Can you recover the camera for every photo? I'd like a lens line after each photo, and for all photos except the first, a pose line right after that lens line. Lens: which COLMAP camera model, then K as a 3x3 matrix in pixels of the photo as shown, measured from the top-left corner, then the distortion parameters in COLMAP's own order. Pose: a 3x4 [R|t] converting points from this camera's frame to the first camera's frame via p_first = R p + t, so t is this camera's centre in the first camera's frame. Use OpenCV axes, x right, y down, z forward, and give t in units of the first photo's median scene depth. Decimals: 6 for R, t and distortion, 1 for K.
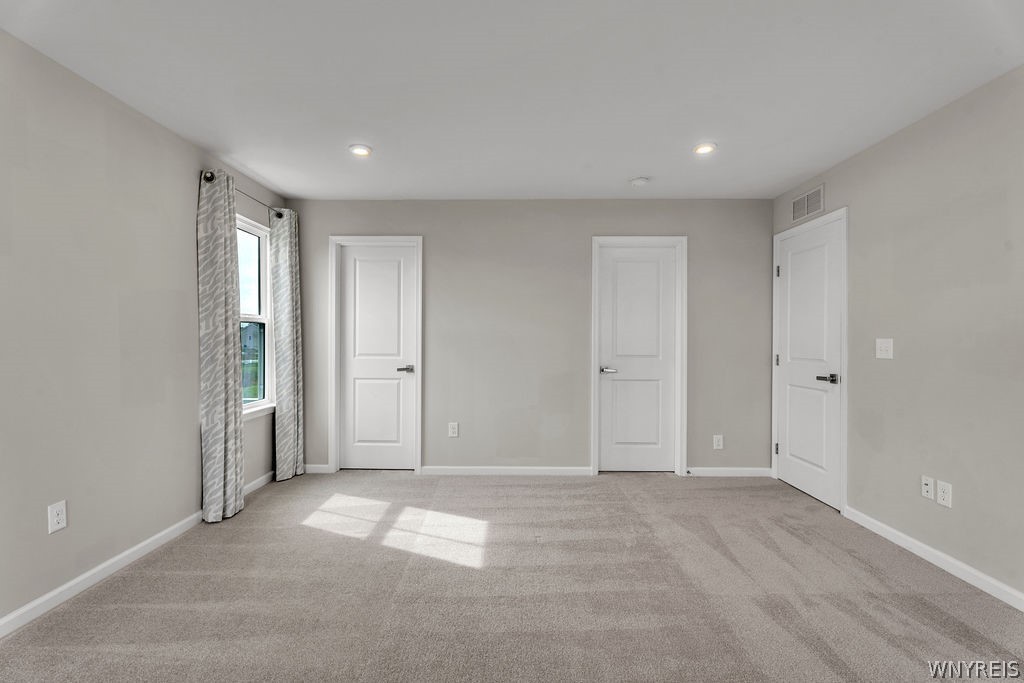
lens RADIAL K [[460.9, 0, 511.0], [0, 460.9, 339.8], [0, 0, 1]] dist [-0.003319, 0.000899]
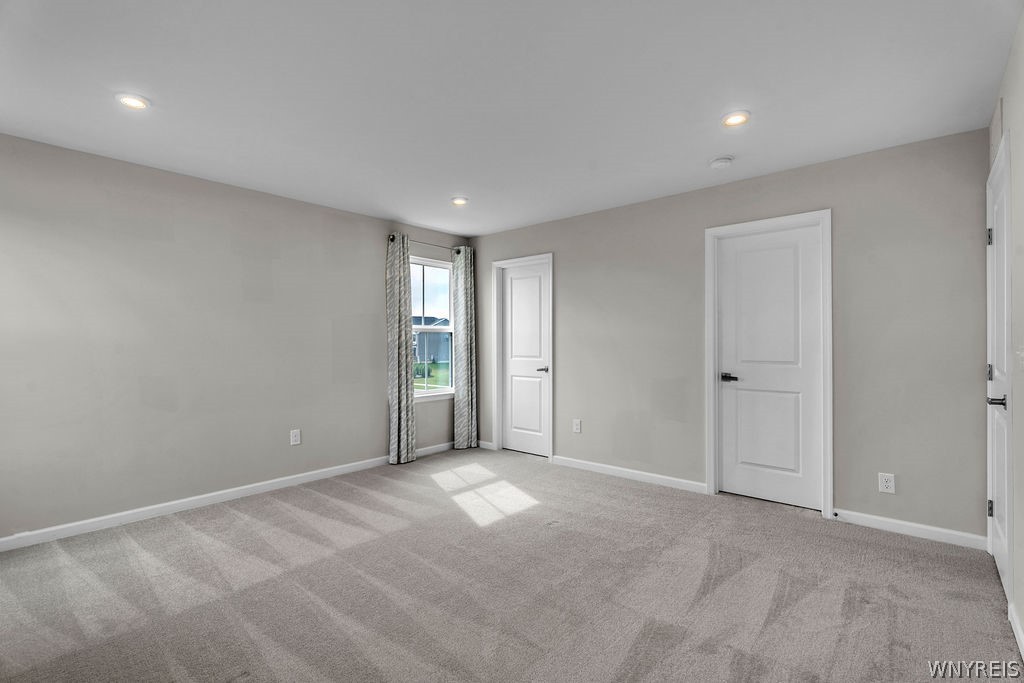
lens RADIAL K [[471.8, 0, 507.5], [0, 471.8, 340.0], [0, 0, 1]] dist [-0.000125, -0.000734]
pose [[0.758243, -0.010440, -0.651889, 0.559657], [0.003332, 0.999921, -0.012138, 0.004894], [0.651964, 0.007031, 0.758217, 0.051797]]
